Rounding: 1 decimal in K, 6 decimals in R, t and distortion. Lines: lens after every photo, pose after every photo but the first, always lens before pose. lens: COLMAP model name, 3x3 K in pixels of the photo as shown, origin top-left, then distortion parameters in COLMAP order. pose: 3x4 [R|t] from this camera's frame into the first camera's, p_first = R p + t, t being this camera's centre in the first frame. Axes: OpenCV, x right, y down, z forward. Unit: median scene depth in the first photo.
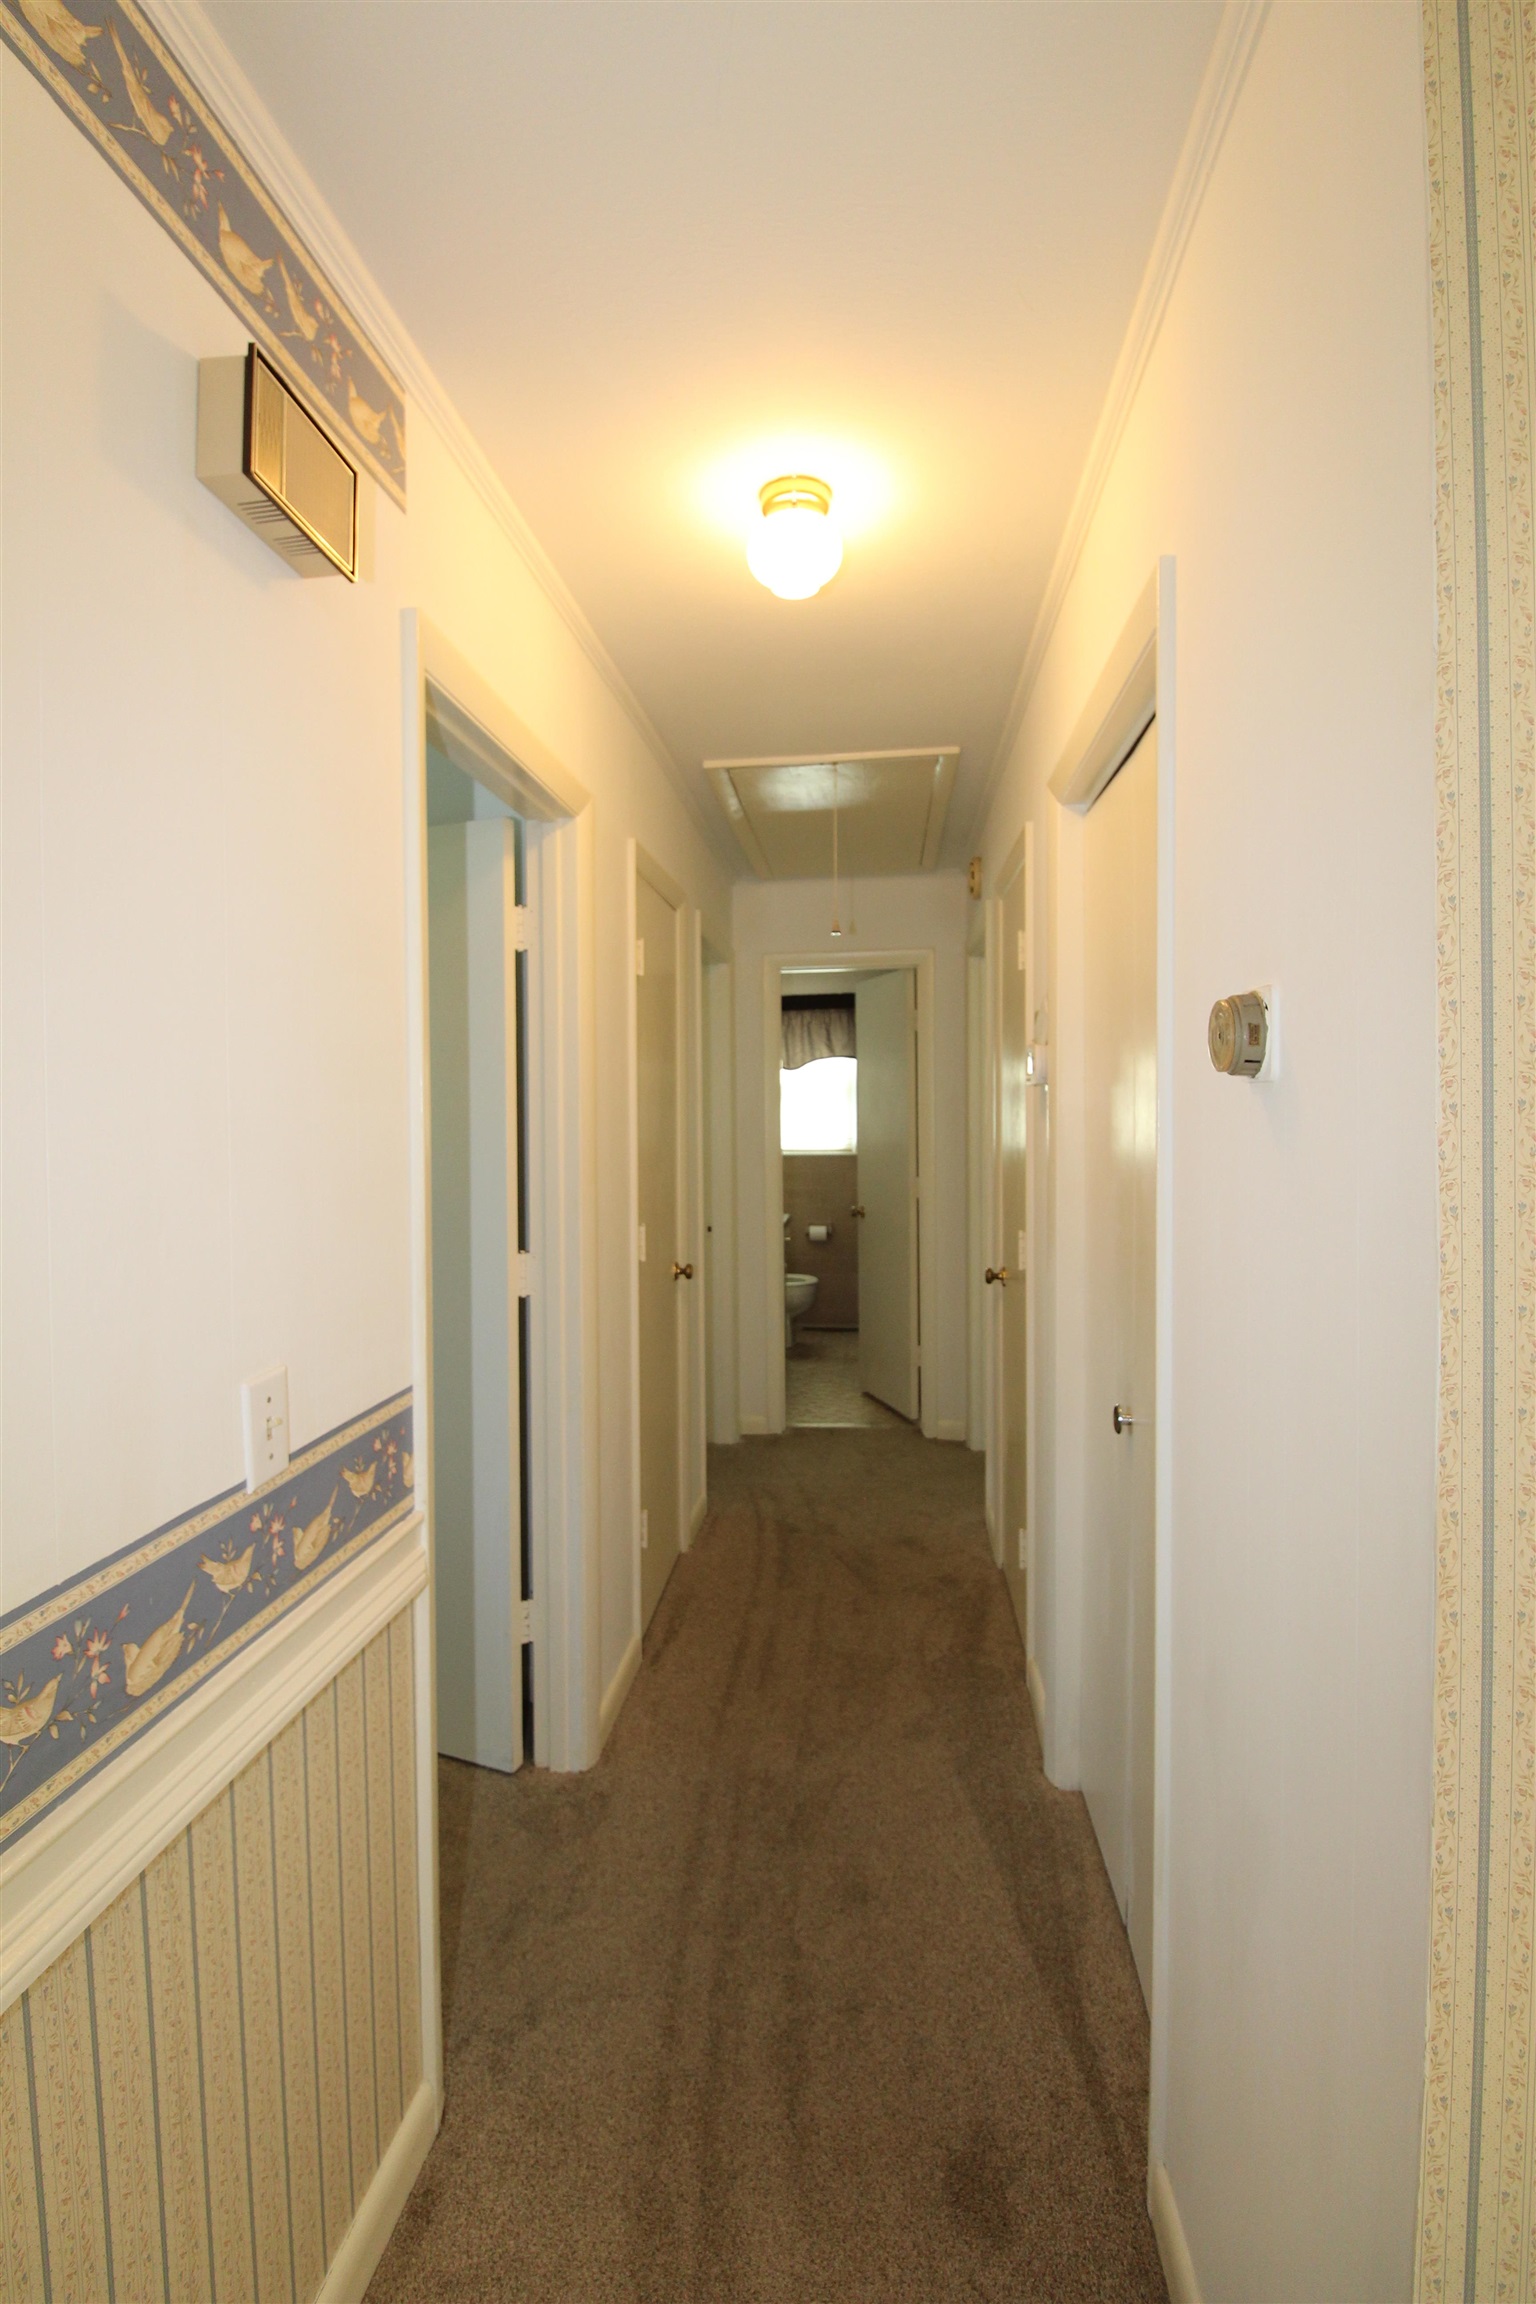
lens RADIAL K [[1072.3, 0, 743.6], [0, 1072.3, 1127.8], [0, 0, 1]] dist [0.004925, -0.016308]
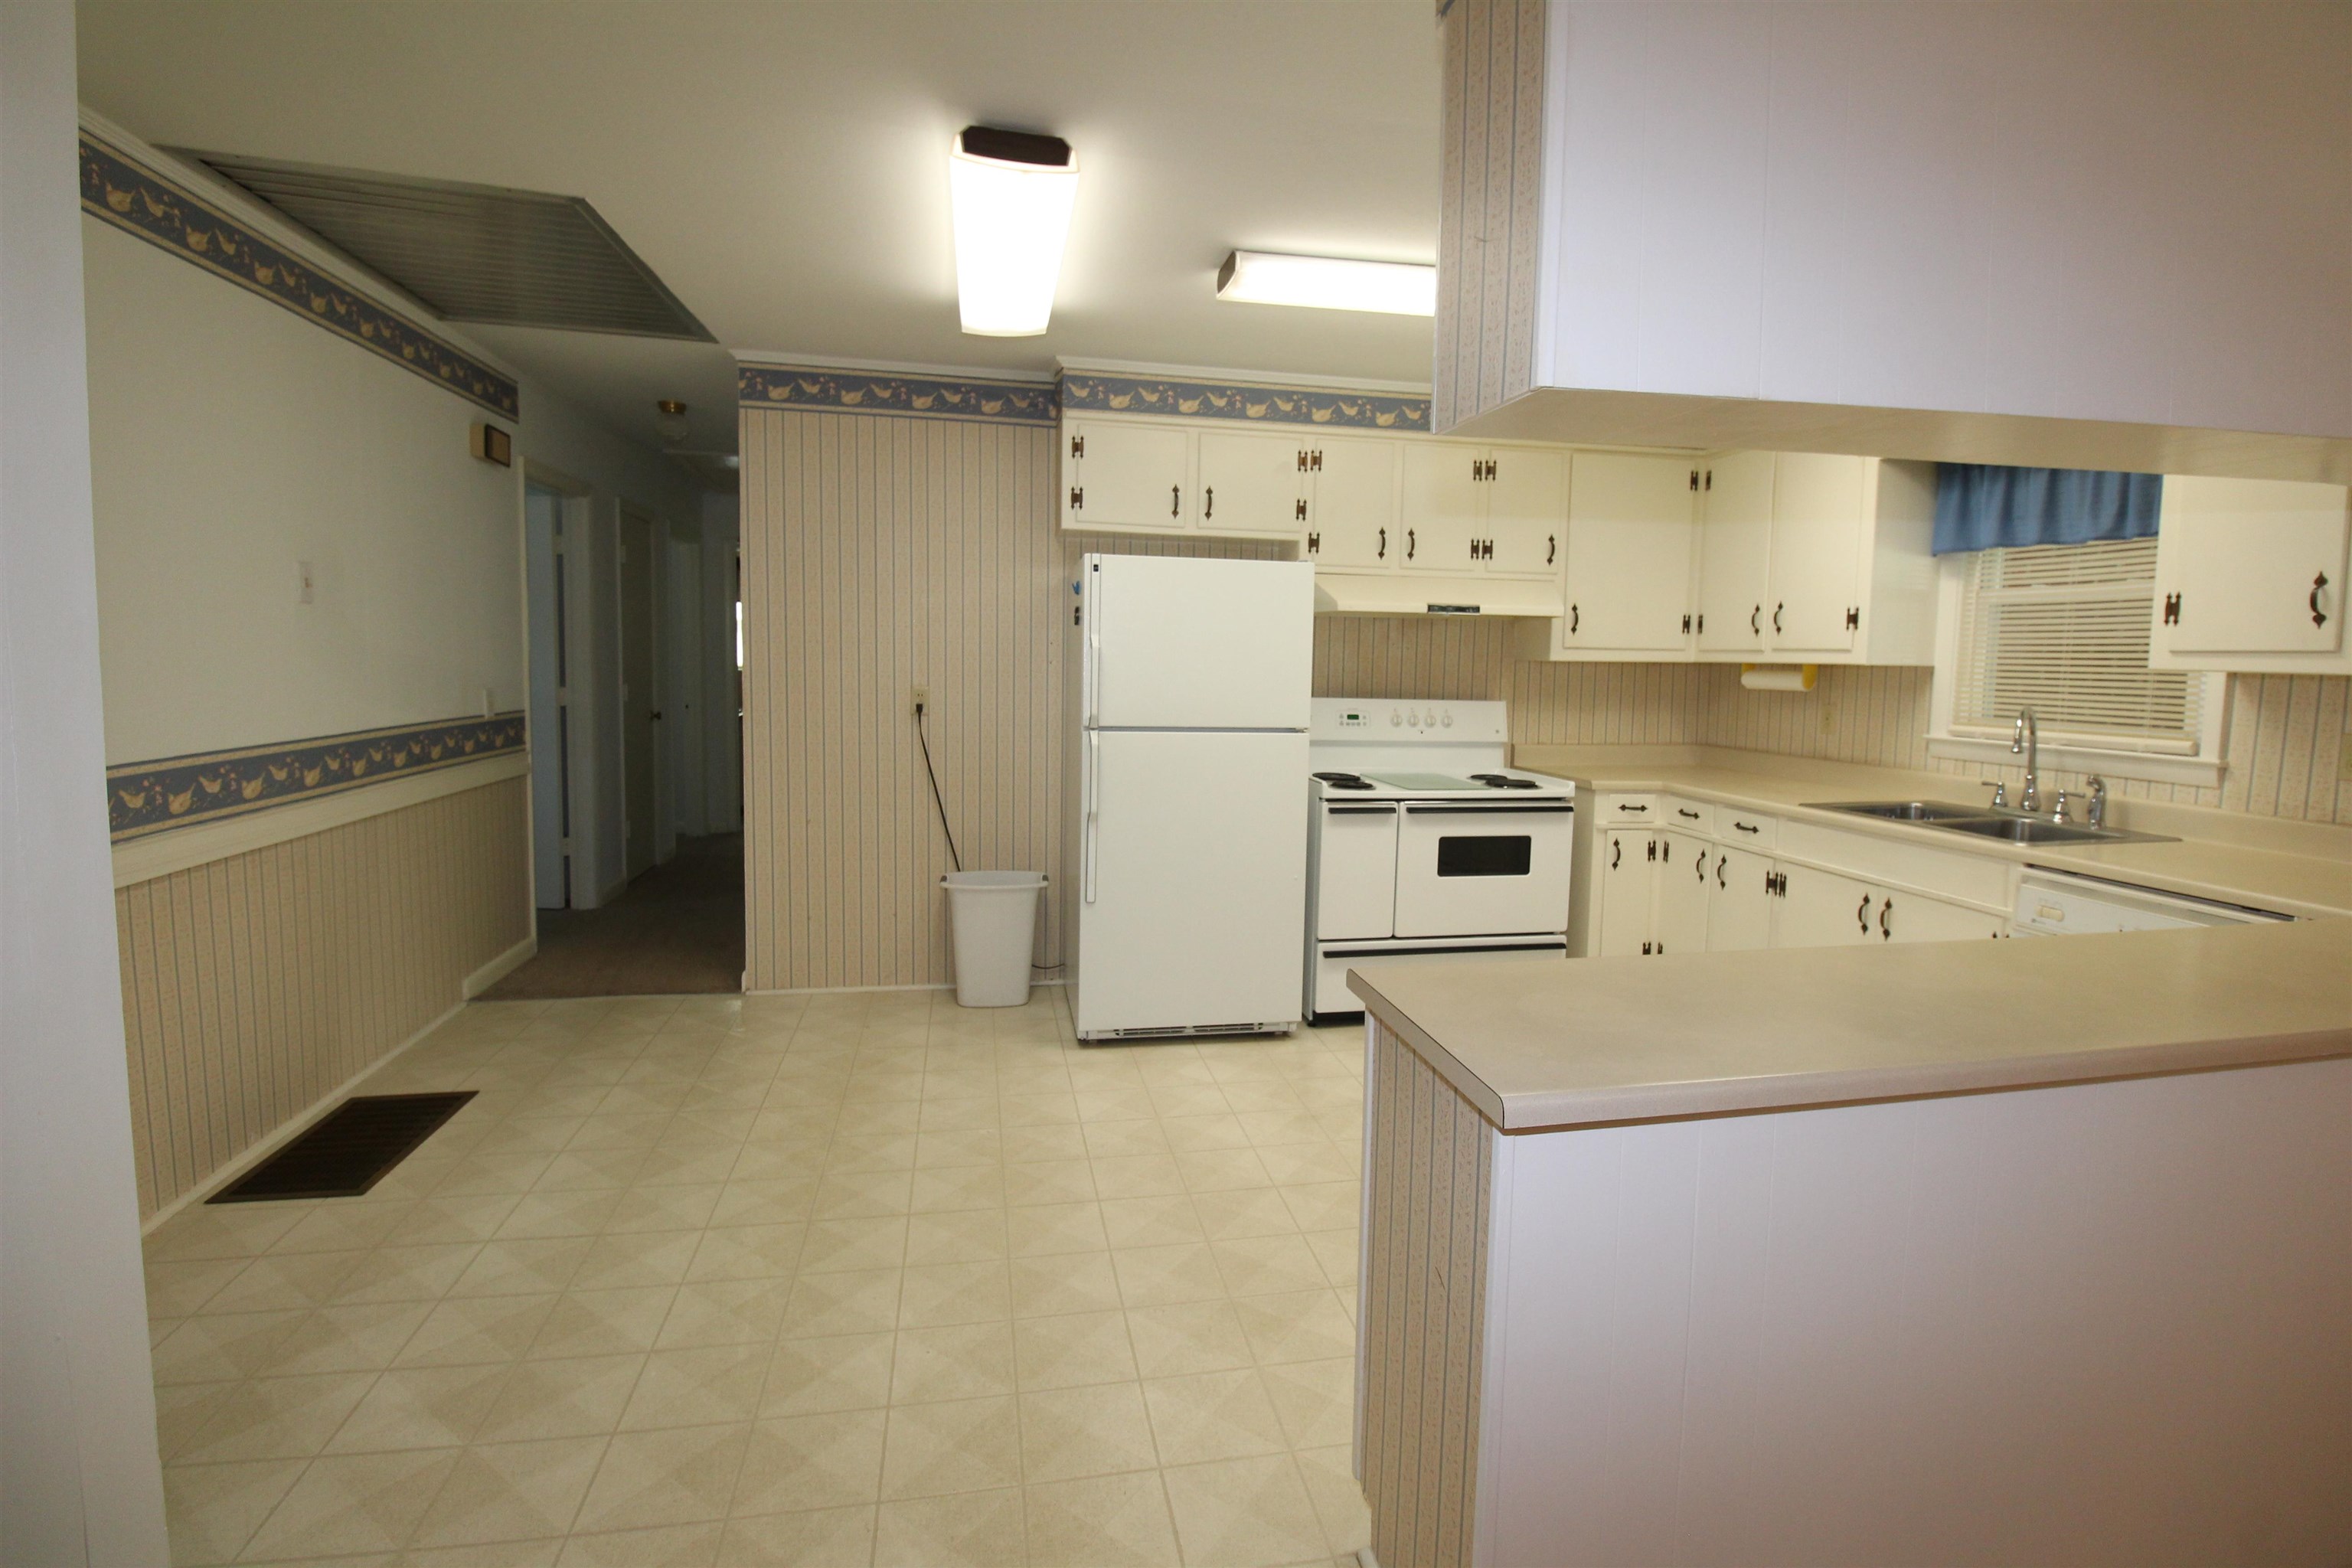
lens RADIAL K [[1094.6, 0, 1200.3], [0, 1094.6, 750.3], [0, 0, 1]] dist [0.004925, -0.016308]
pose [[0.944368, 0.002937, 0.328878, 0.199501], [-0.024968, 0.997715, 0.062787, 0.044252], [-0.327942, -0.067505, 0.942283, -1.061503]]
